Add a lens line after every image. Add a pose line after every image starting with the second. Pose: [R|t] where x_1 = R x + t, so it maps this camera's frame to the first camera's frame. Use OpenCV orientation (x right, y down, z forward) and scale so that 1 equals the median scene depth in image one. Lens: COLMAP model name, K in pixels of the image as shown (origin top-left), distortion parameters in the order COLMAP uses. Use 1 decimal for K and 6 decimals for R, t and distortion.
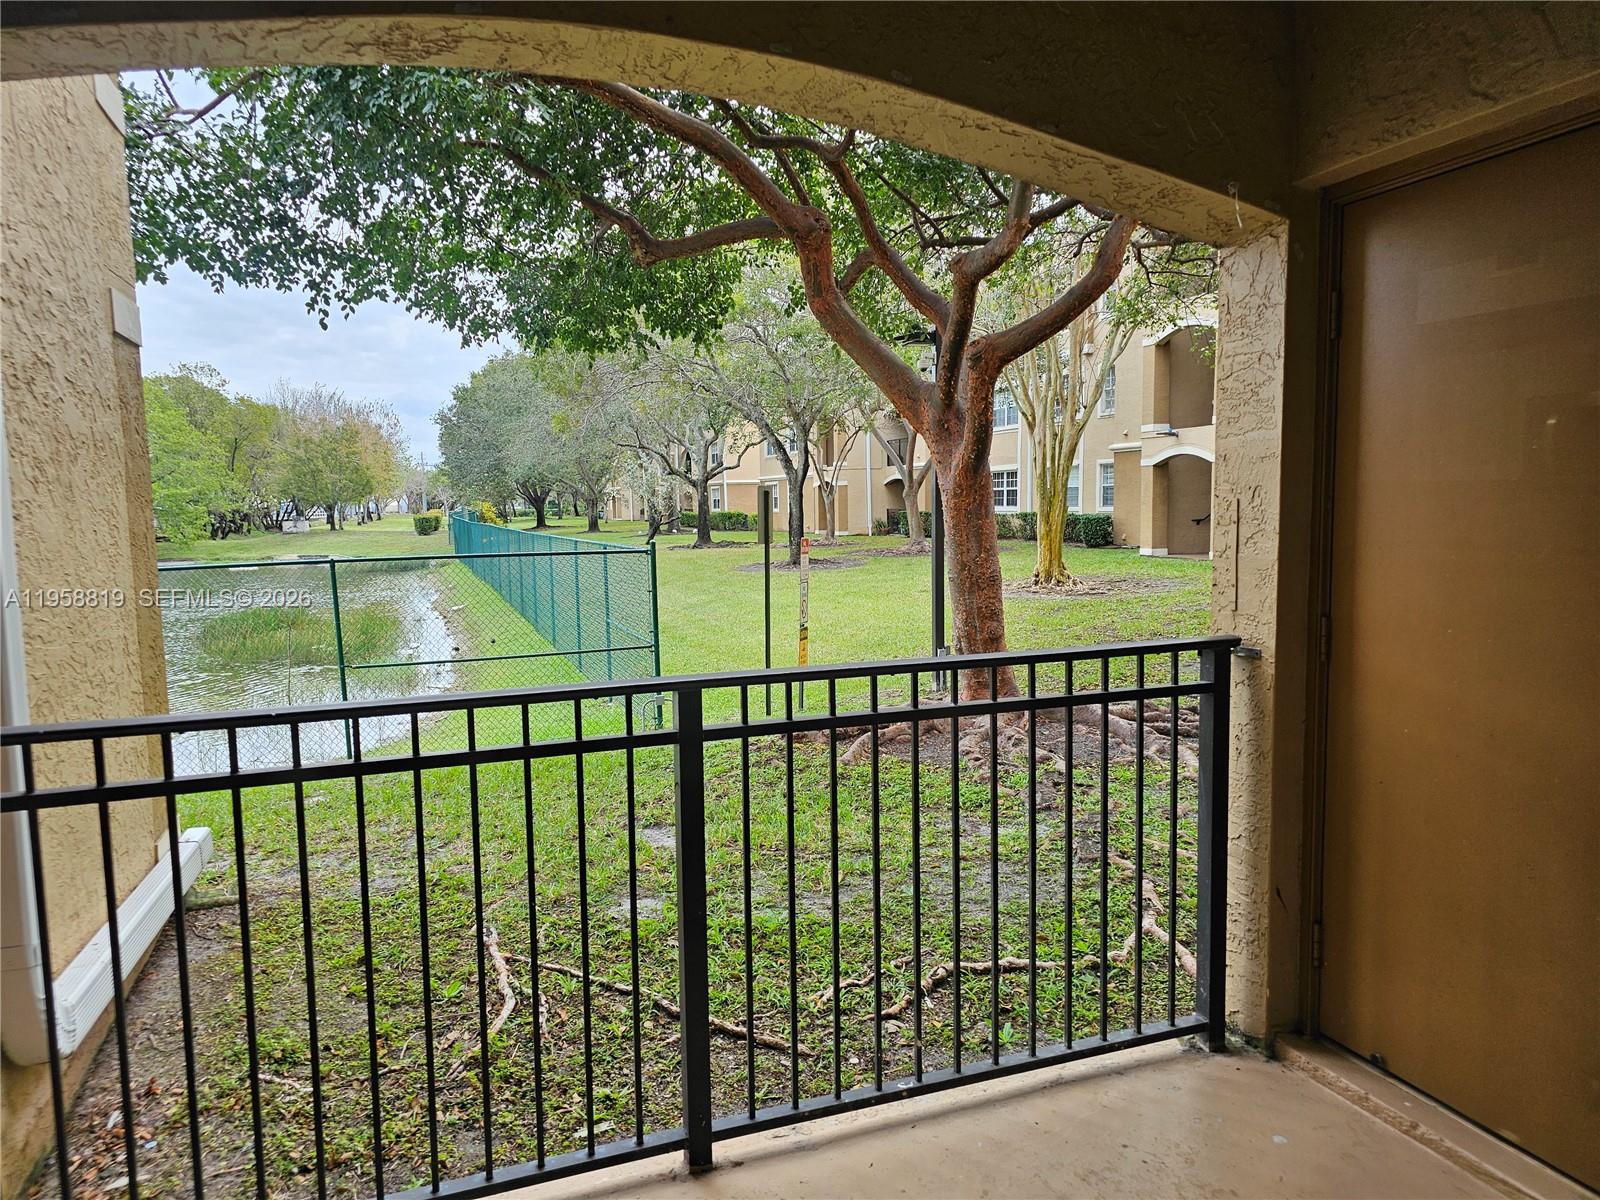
lens RADIAL K [[1068.6, 0, 811.3], [0, 1068.6, 601.9], [0, 0, 1]] dist [0.062484, -0.061941]
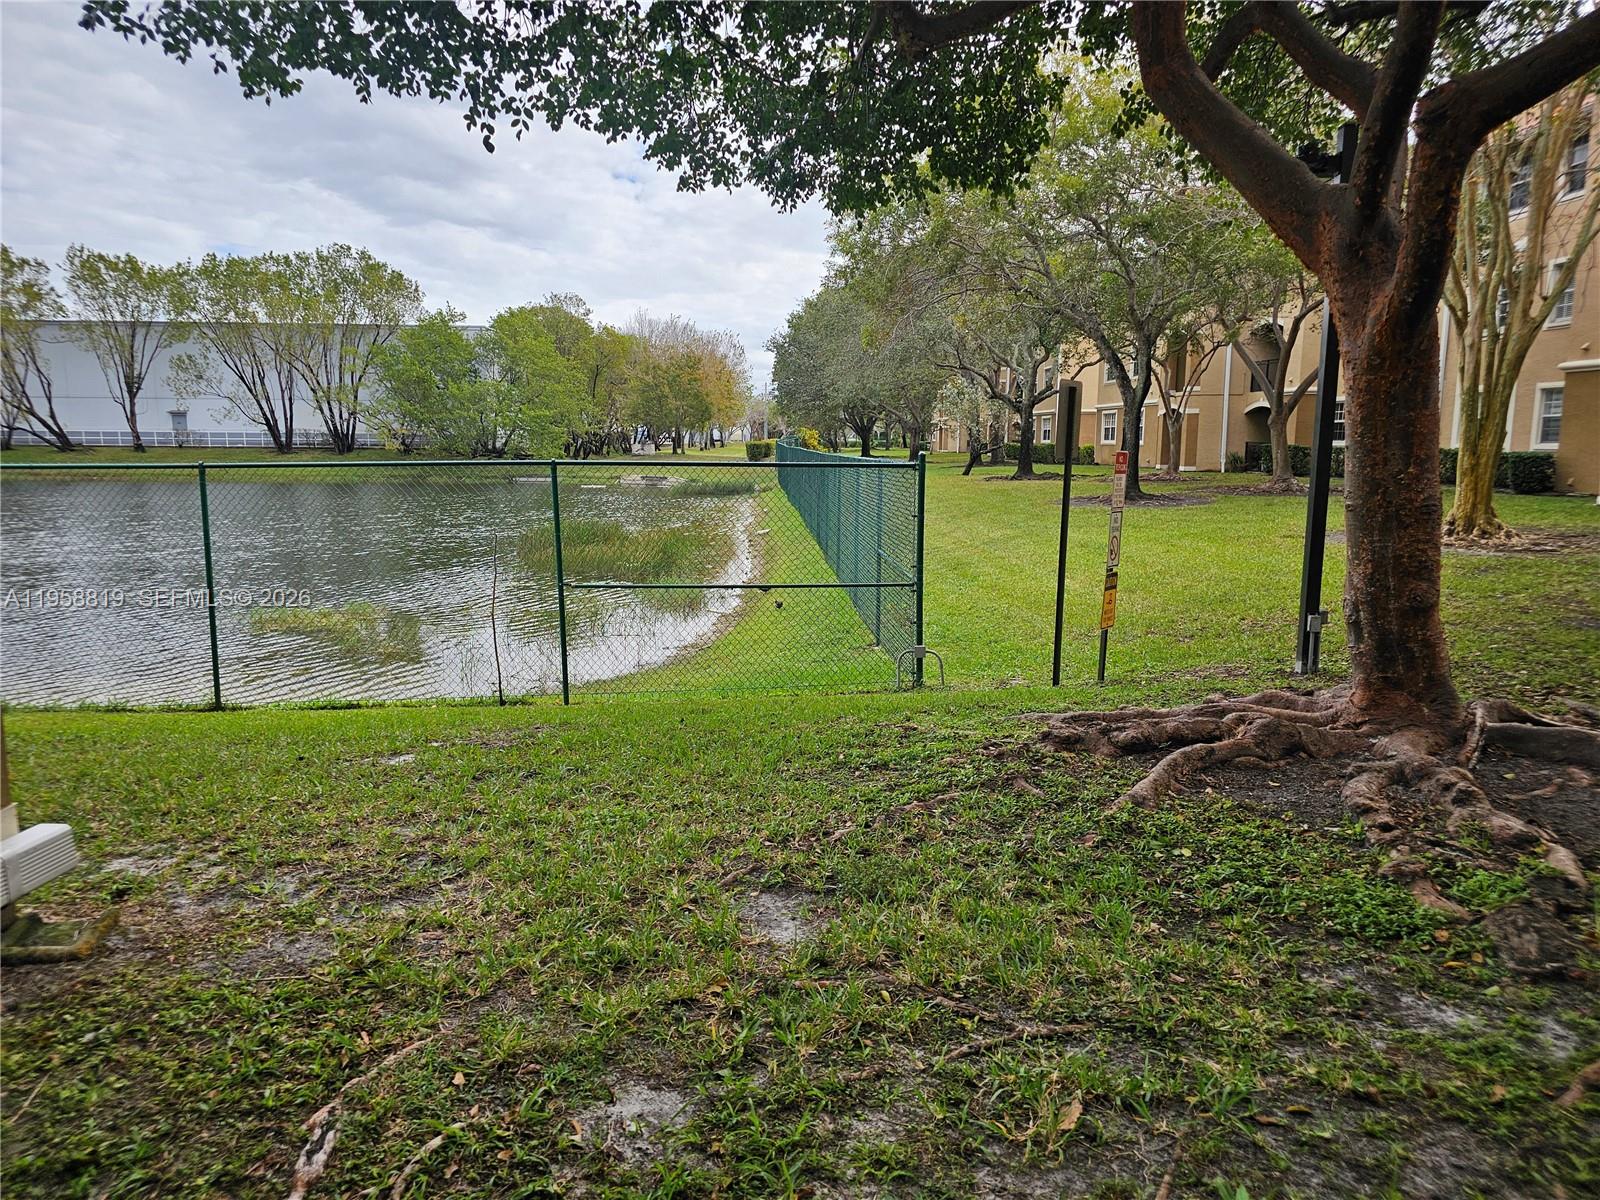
lens RADIAL K [[1090.9, 0, 818.3], [0, 1090.9, 593.3], [0, 0, 1]] dist [0.084559, -0.085239]
pose [[0.955946, 0.064911, -0.286275, 0.009177], [-0.050674, 0.997095, 0.056870, 0.002827], [0.289135, -0.039858, 0.956458, 0.108816]]
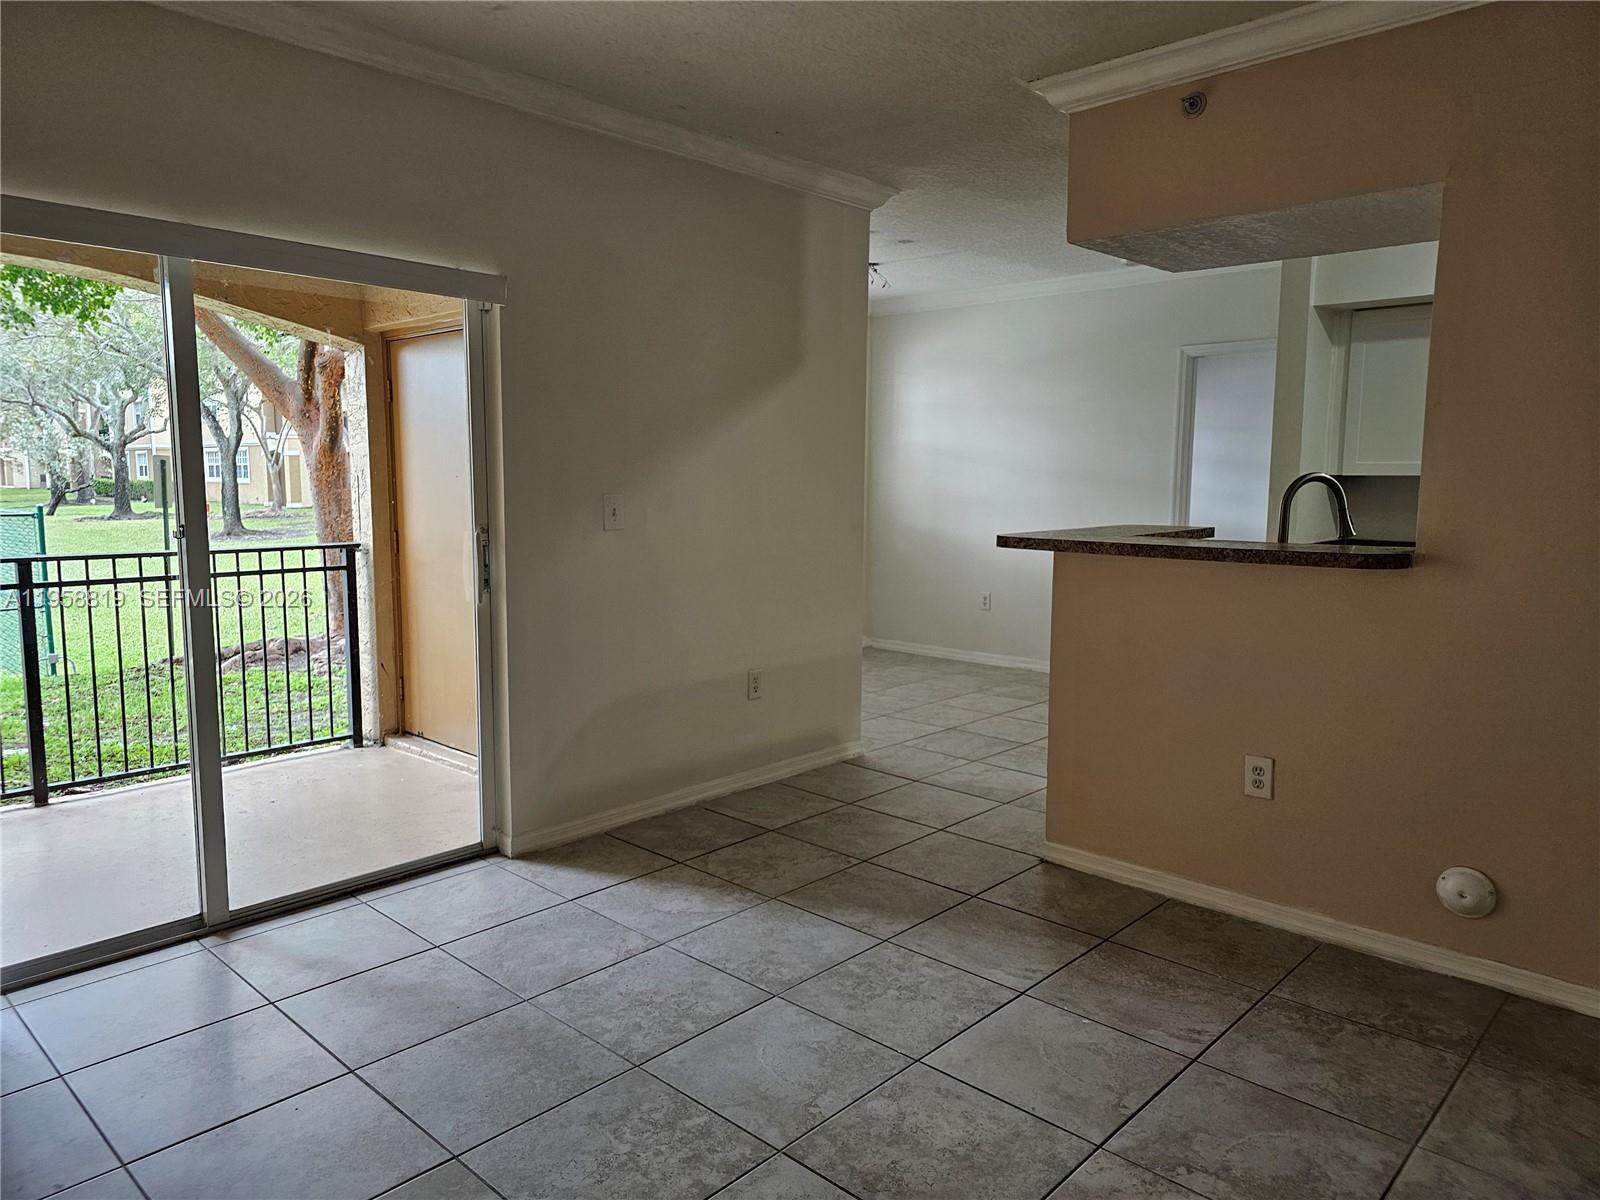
lens RADIAL K [[1068.6, 0, 811.3], [0, 1068.6, 601.9], [0, 0, 1]] dist [0.062484, -0.061941]
pose [[0.897975, -0.029836, 0.439034, 0.034109], [0.020418, 0.999449, 0.026160, 0.014038], [-0.439573, -0.014527, 0.898090, -0.160155]]
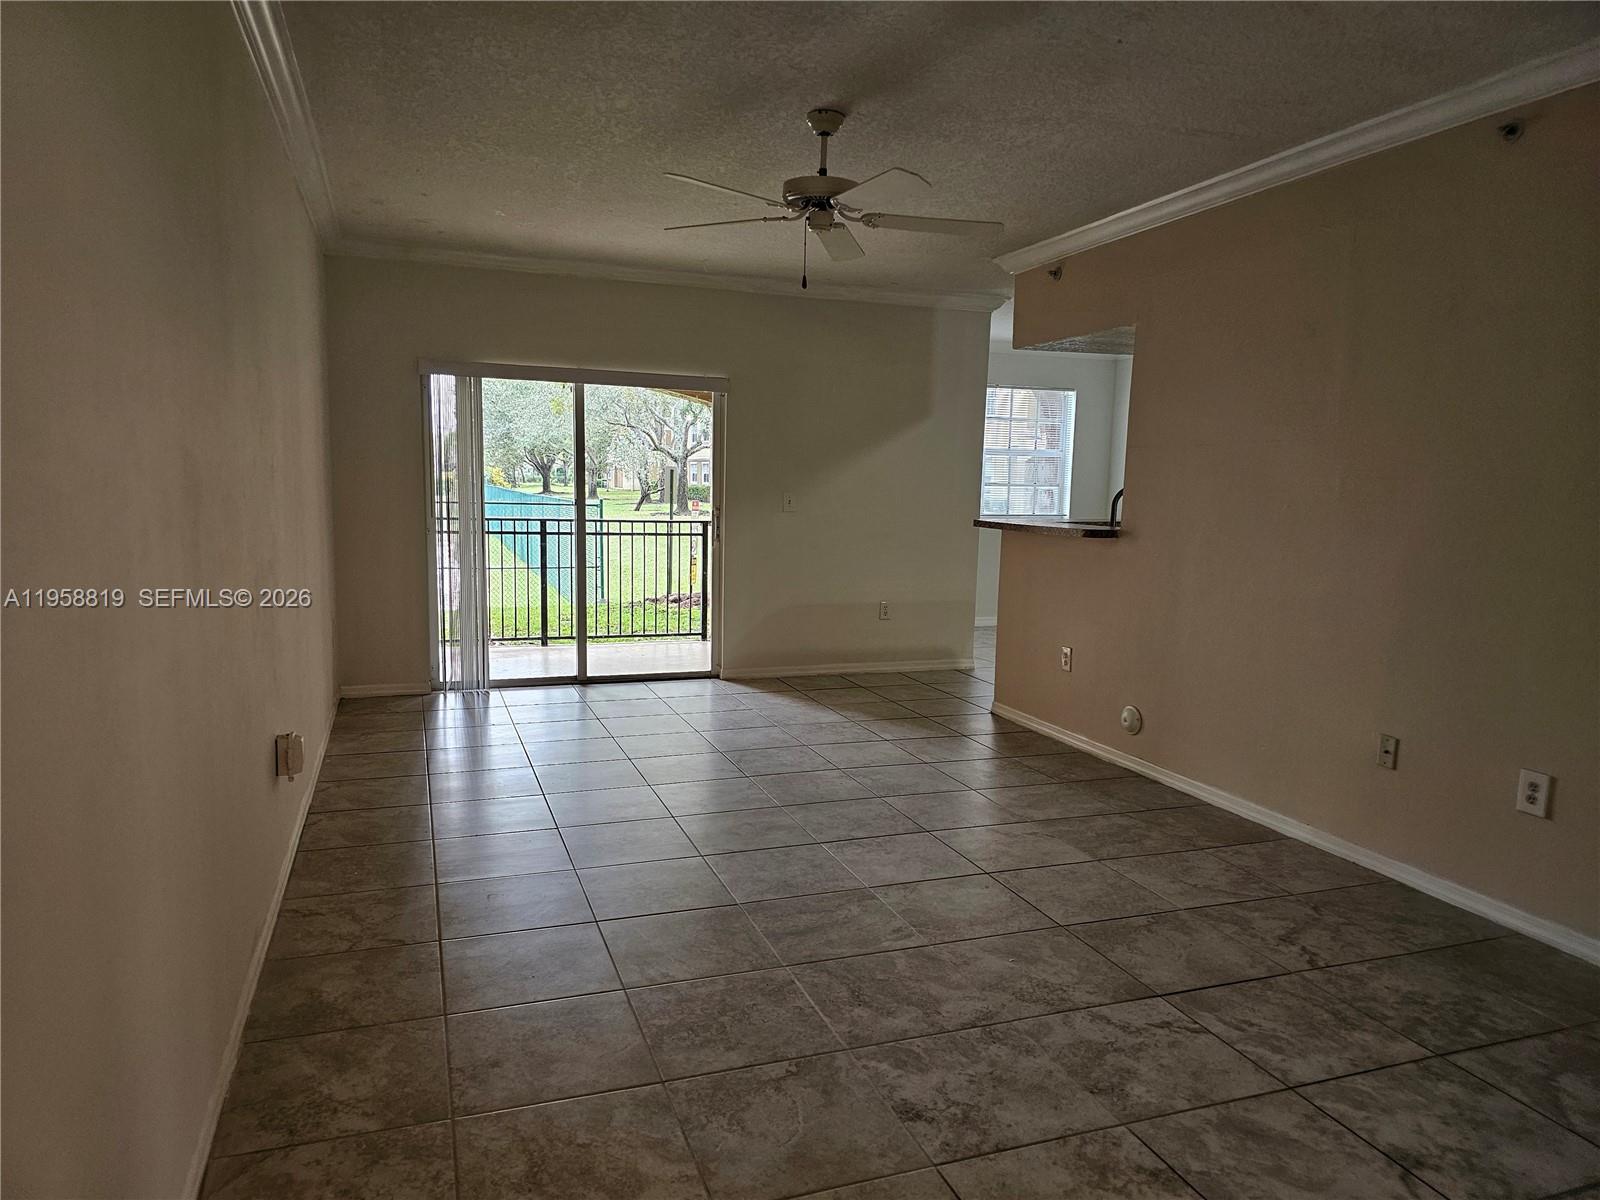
lens RADIAL K [[1068.6, 0, 811.3], [0, 1068.6, 601.9], [0, 0, 1]] dist [0.062484, -0.061941]
pose [[0.998952, 0.045573, -0.004239, 0.101200], [-0.045483, 0.998778, 0.019351, 0.029385], [0.005115, -0.019138, 0.999804, -0.329543]]
